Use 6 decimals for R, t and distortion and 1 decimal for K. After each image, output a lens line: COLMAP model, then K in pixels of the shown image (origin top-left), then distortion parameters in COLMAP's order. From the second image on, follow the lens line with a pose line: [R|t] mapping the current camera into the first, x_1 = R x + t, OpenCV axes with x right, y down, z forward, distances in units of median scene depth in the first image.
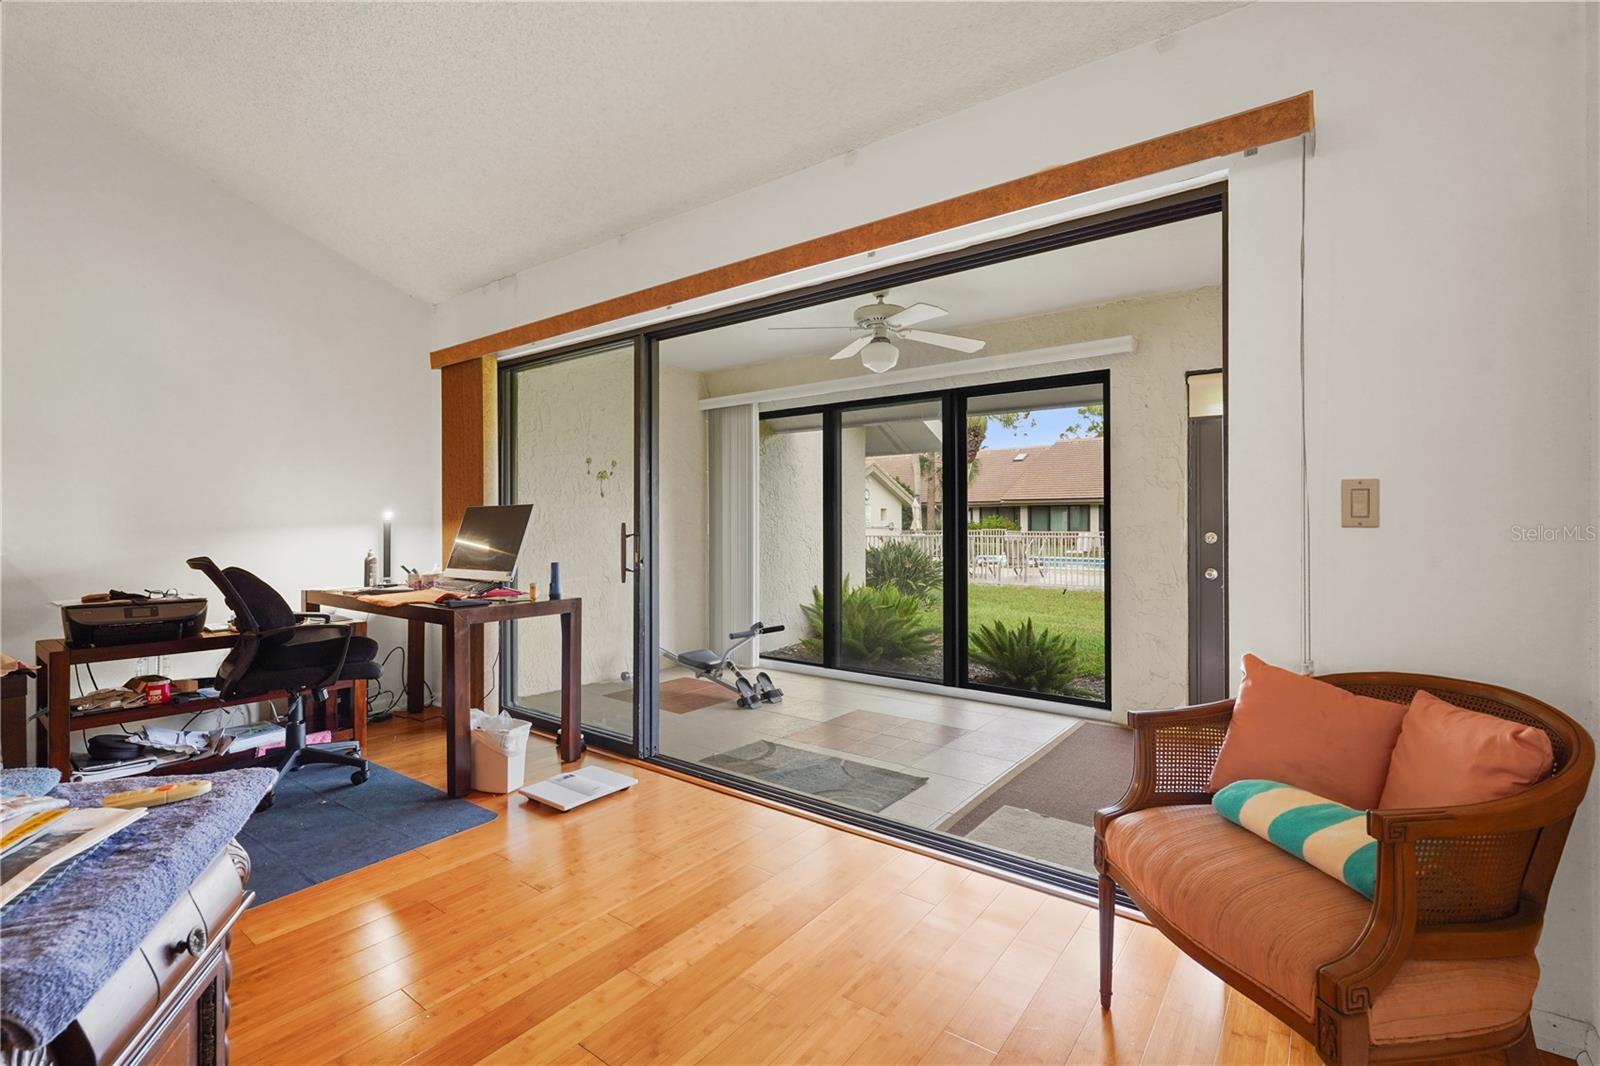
lens RADIAL K [[718.0, 0, 793.6], [0, 718.0, 521.4], [0, 0, 1]] dist [-0.002826, 0.000738]
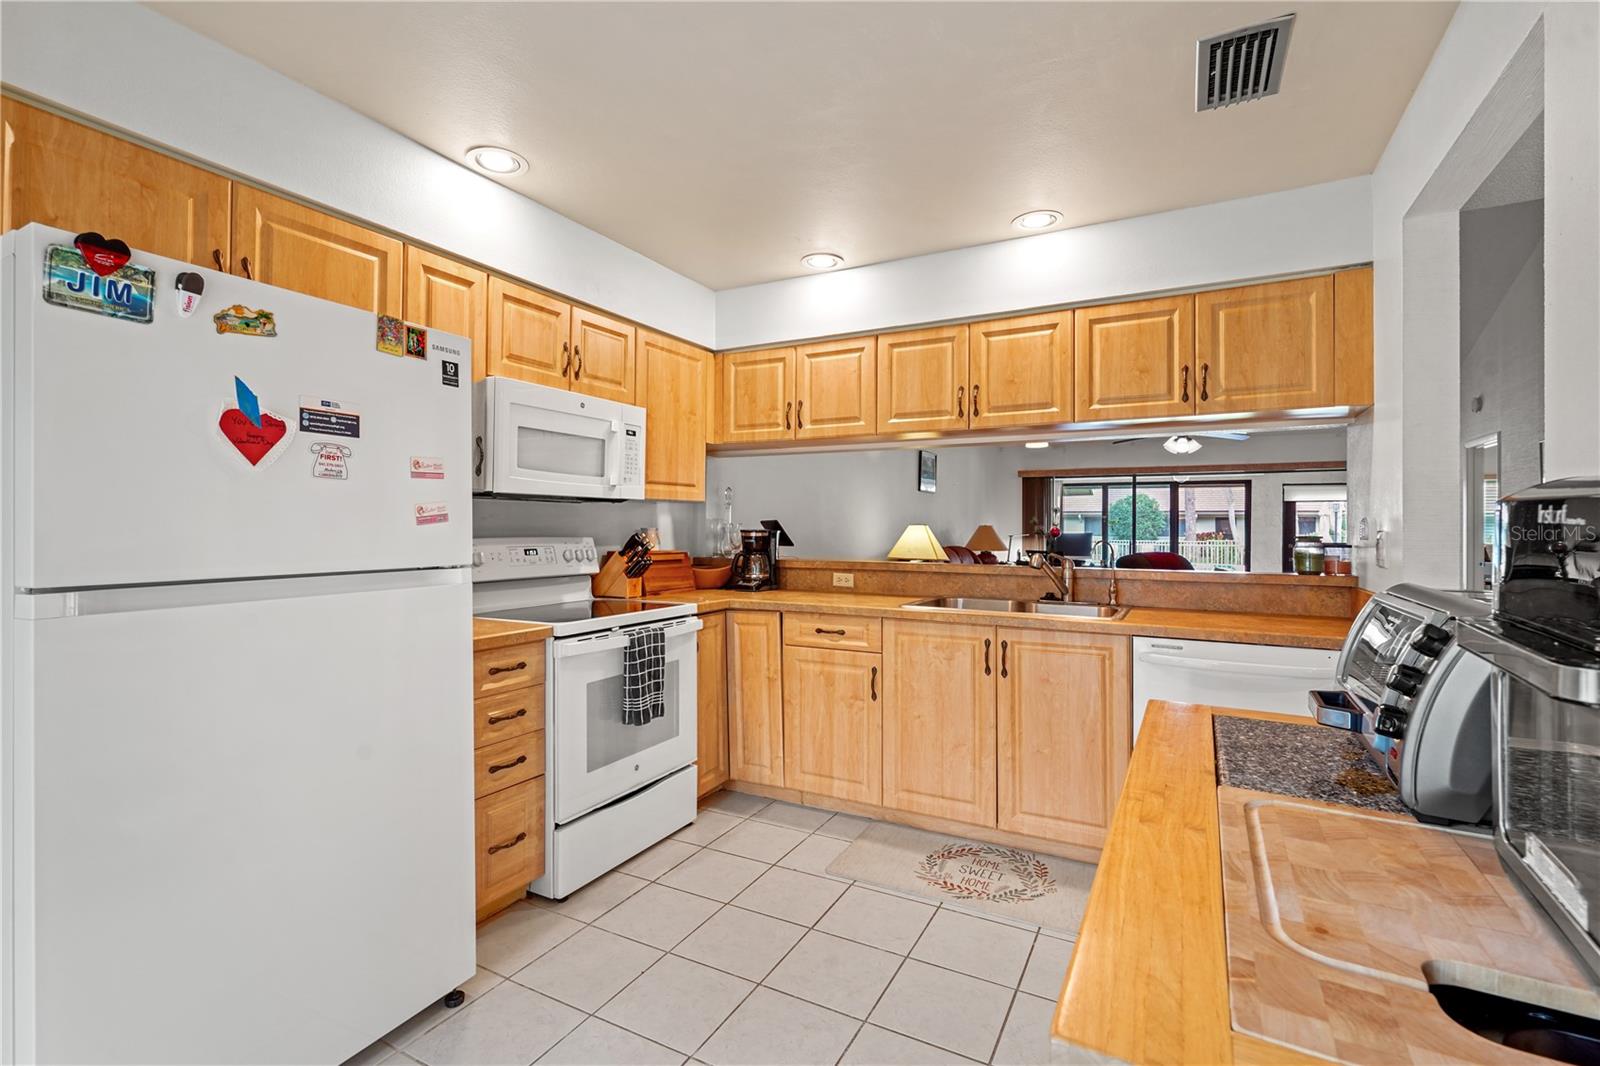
lens RADIAL K [[718.0, 0, 808.7], [0, 718.0, 519.6], [0, 0, 1]] dist [-0.002826, 0.000738]
pose [[0.986786, 0.011954, 0.161590, -1.410000], [-0.010657, 0.999904, -0.008890, -0.028683], [-0.161681, 0.007051, 0.986818, -1.195983]]
